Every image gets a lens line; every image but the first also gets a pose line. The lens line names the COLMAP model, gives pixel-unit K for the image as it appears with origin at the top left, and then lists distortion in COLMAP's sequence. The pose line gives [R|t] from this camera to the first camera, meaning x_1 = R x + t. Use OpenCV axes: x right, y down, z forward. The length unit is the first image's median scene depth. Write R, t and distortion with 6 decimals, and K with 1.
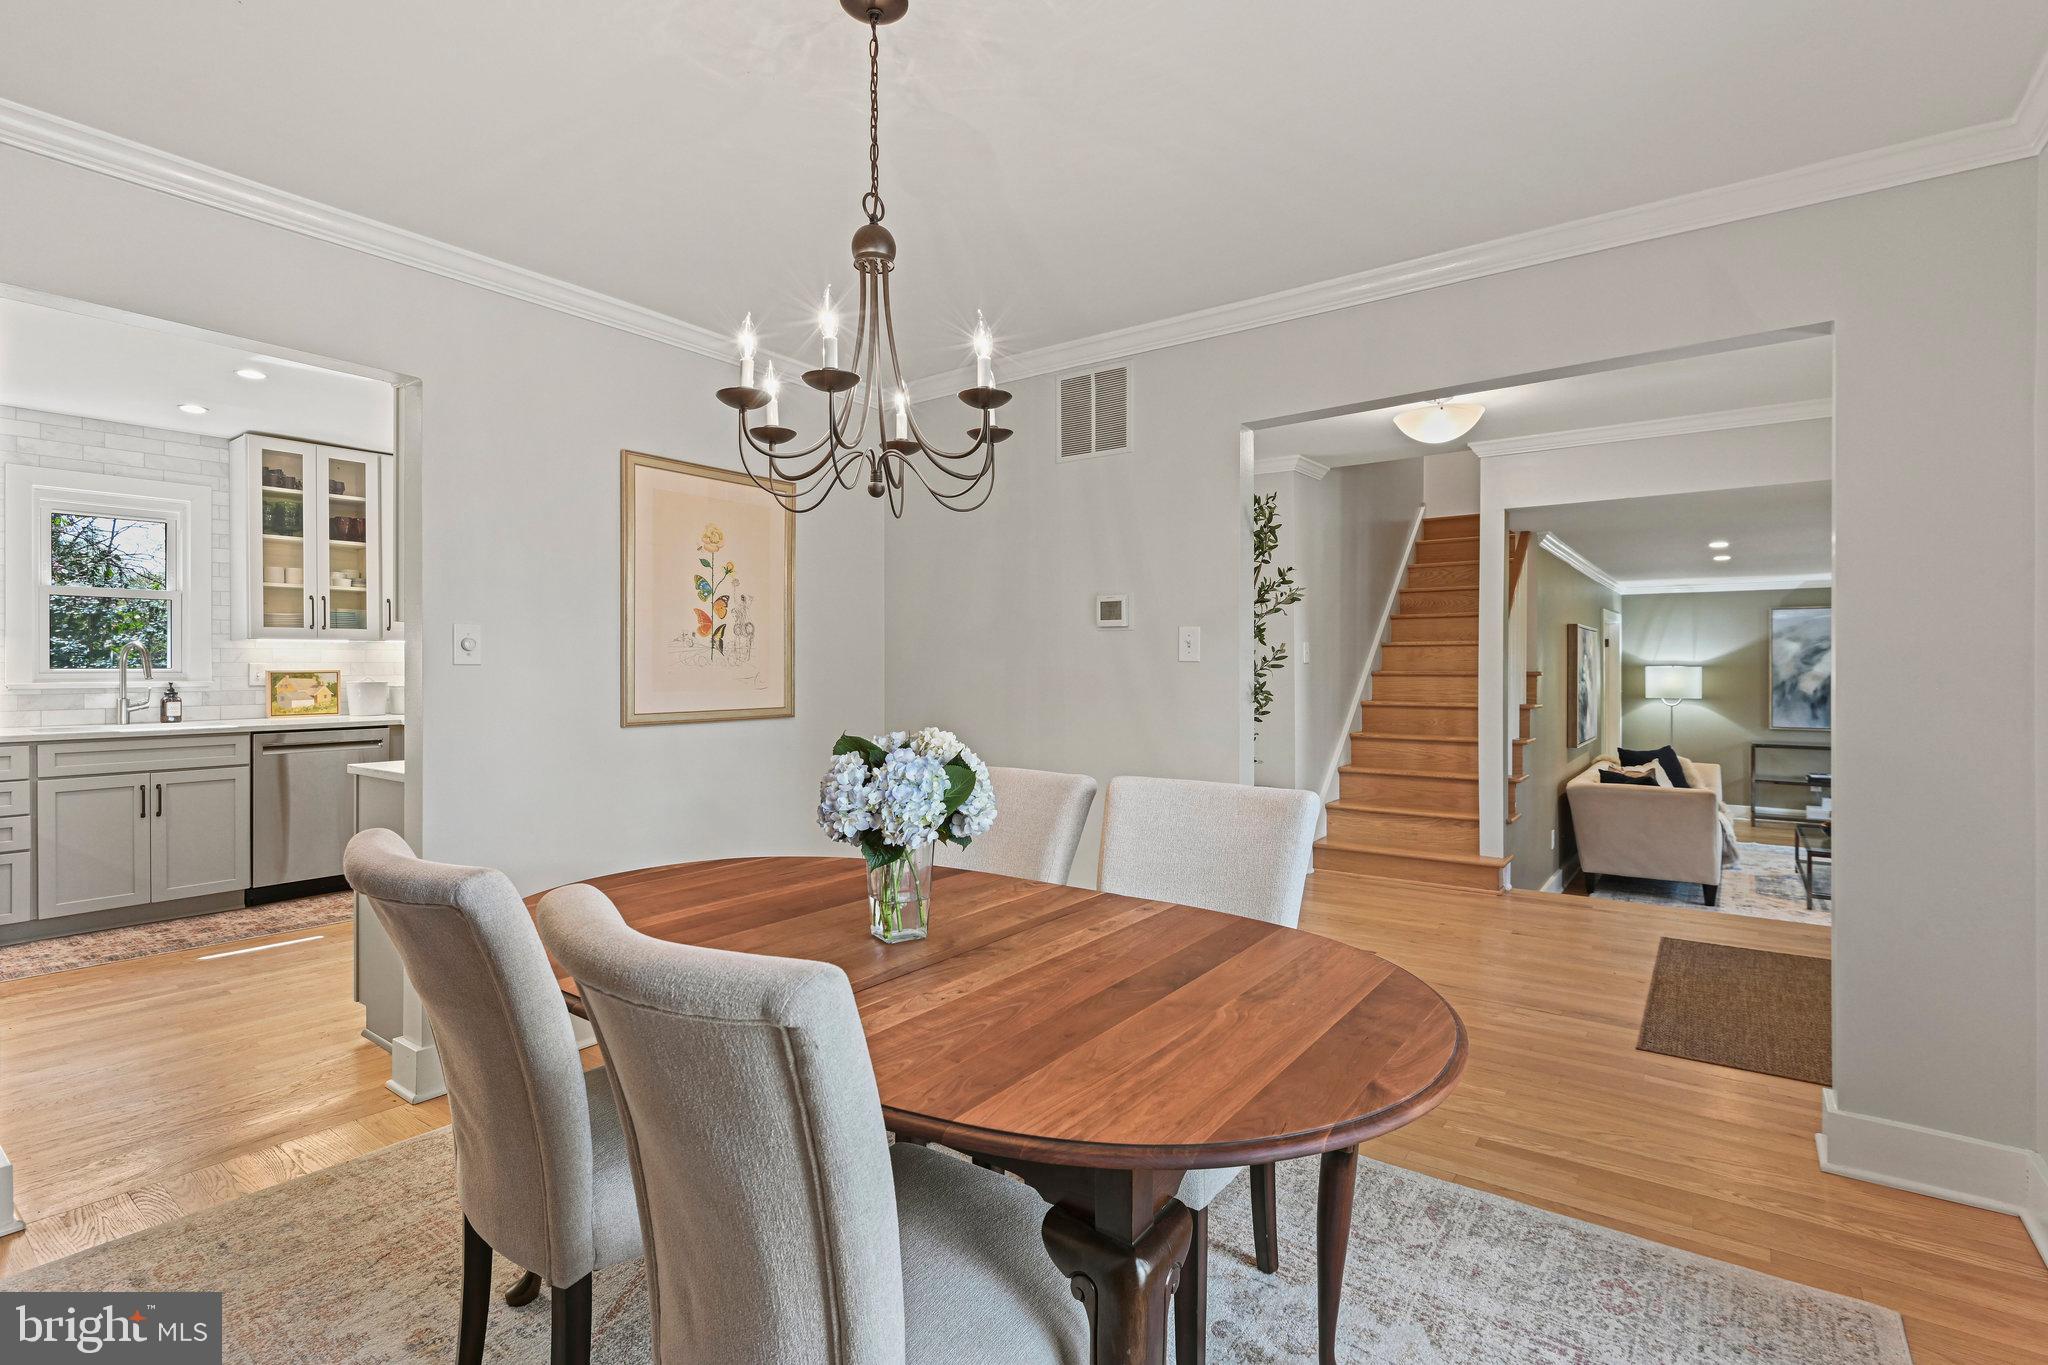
lens RADIAL K [[958.5, 0, 1023.2], [0, 958.5, 669.6], [0, 0, 1]] dist [-0.001269, -0.001263]
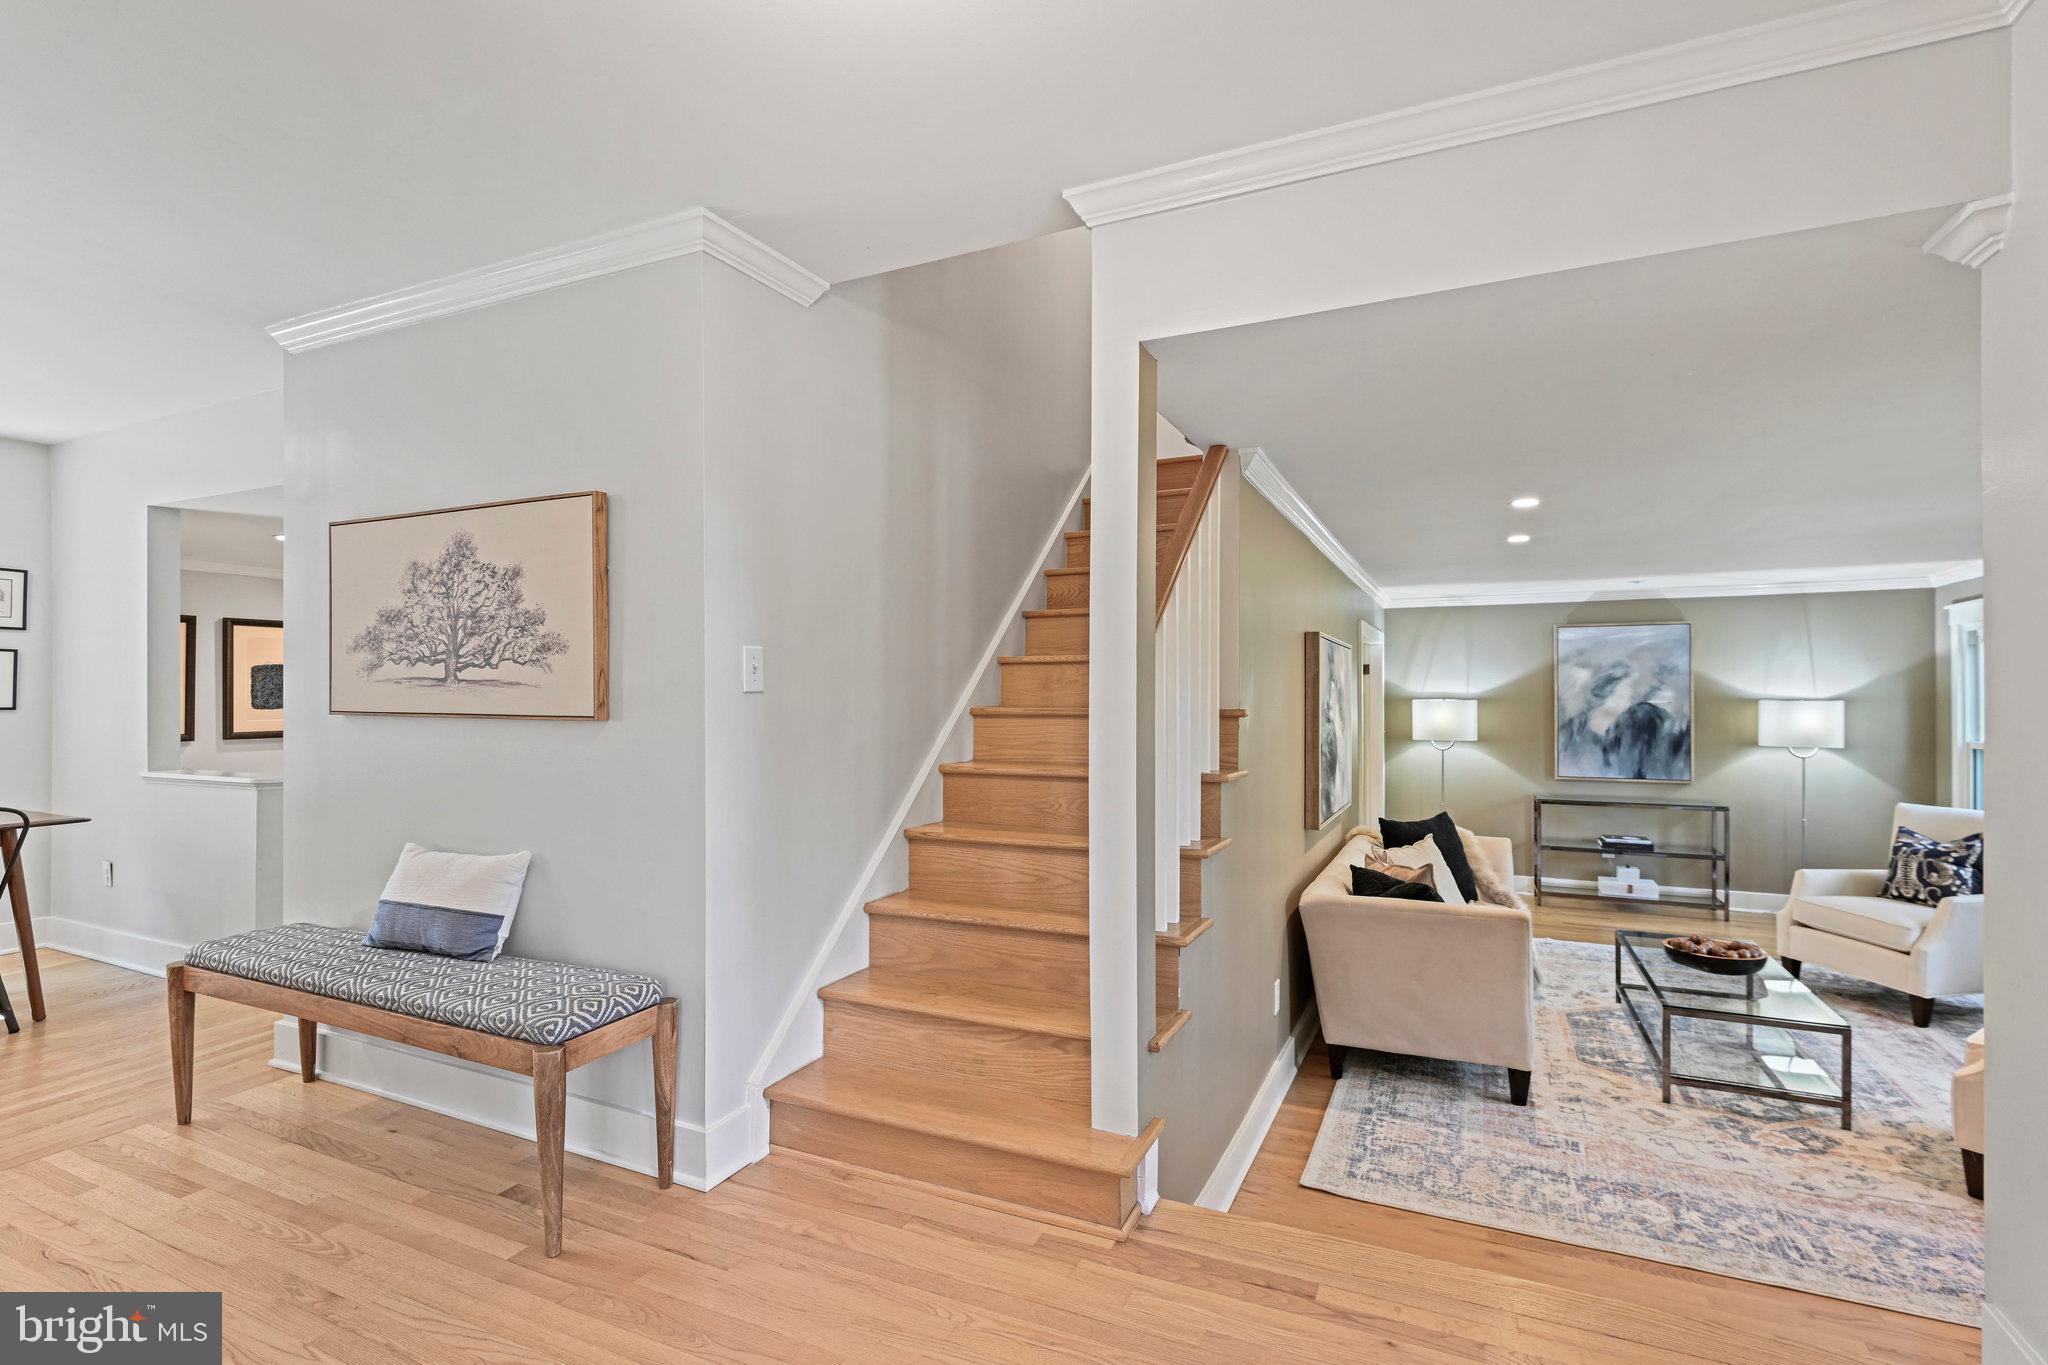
lens RADIAL K [[958.5, 0, 1025.2], [0, 958.5, 694.2], [0, 0, 1]] dist [-0.001269, -0.001263]
pose [[0.980400, 0.001284, 0.197014, 0.243548], [0.000309, 0.999968, -0.008055, -0.001934], [-0.197018, 0.007958, 0.980367, 0.387197]]
